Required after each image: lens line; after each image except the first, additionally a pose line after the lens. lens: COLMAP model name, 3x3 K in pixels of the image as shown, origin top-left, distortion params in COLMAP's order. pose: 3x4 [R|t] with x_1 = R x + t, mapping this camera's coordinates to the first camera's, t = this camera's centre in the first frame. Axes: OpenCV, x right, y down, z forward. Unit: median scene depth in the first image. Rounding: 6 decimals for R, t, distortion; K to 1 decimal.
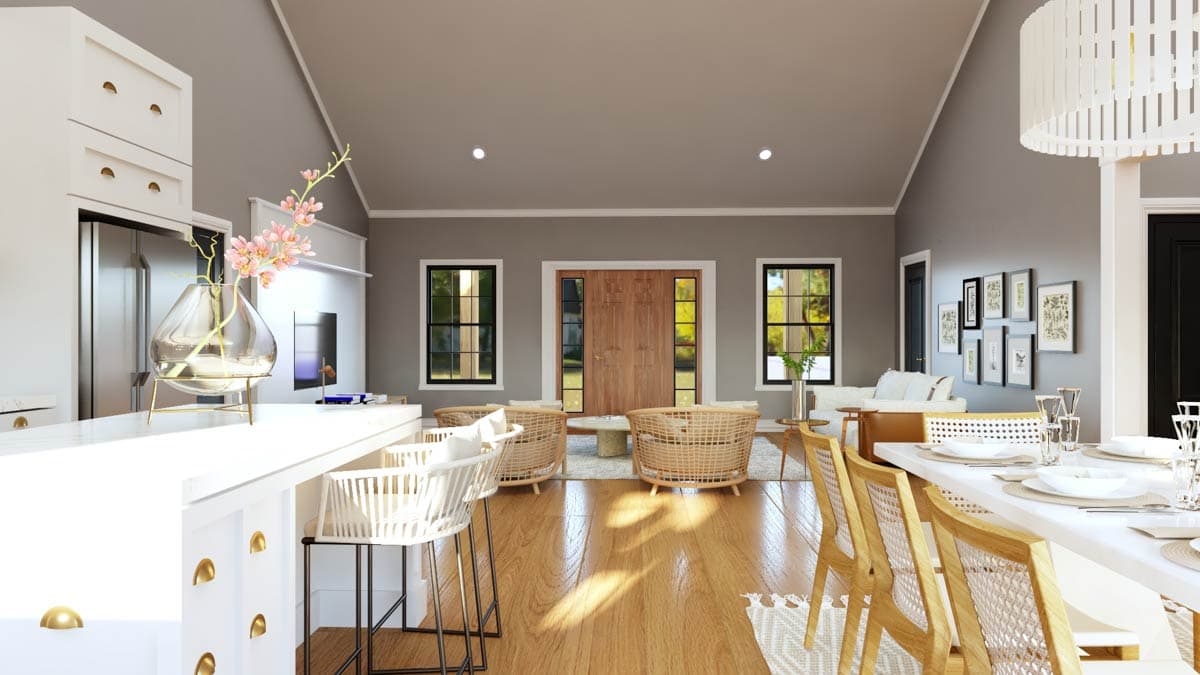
lens RADIAL K [[832.7, 0, 600.0], [0, 832.7, 337.5], [0, 0, 1]] dist [0.005042, 0.002255]
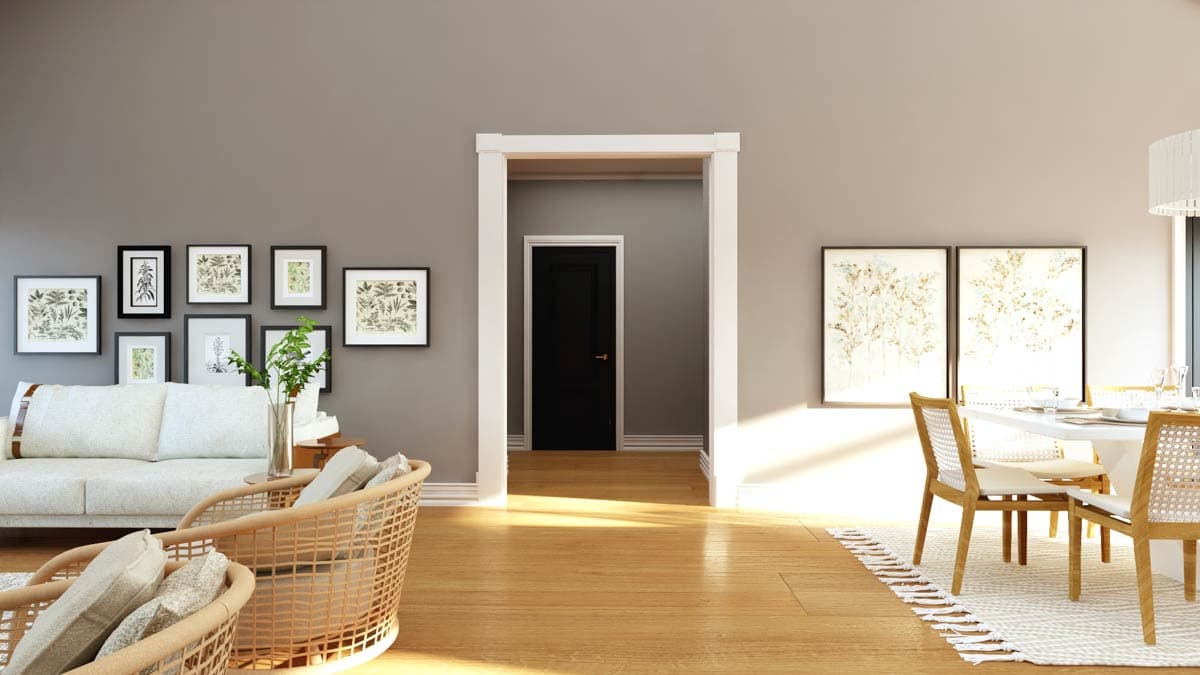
lens RADIAL K [[832.7, 0, 600.0], [0, 832.7, 337.5], [0, 0, 1]] dist [0.005042, 0.002255]
pose [[-0.029620, 0.000033, 0.999561, -0.594031], [0.000601, 1.000000, -0.000015, 0.015066], [-0.999561, 0.000601, -0.029620, 1.414178]]
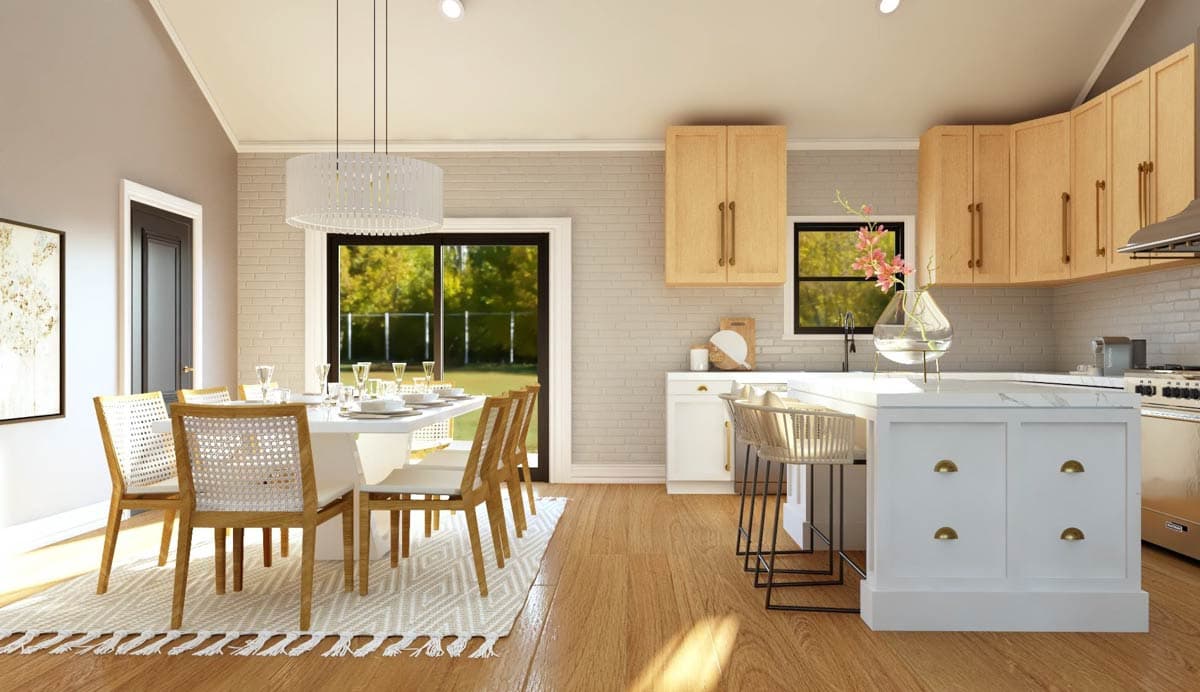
lens RADIAL K [[880.4, 0, 600.0], [0, 880.4, 346.0], [0, 0, 1]] dist [0.003592, 0.001717]
pose [[-0.999993, -0.002254, -0.003093, 0.082586], [-0.002233, 0.999975, -0.006728, 0.034621], [0.003108, -0.006721, -0.999973, 1.870839]]
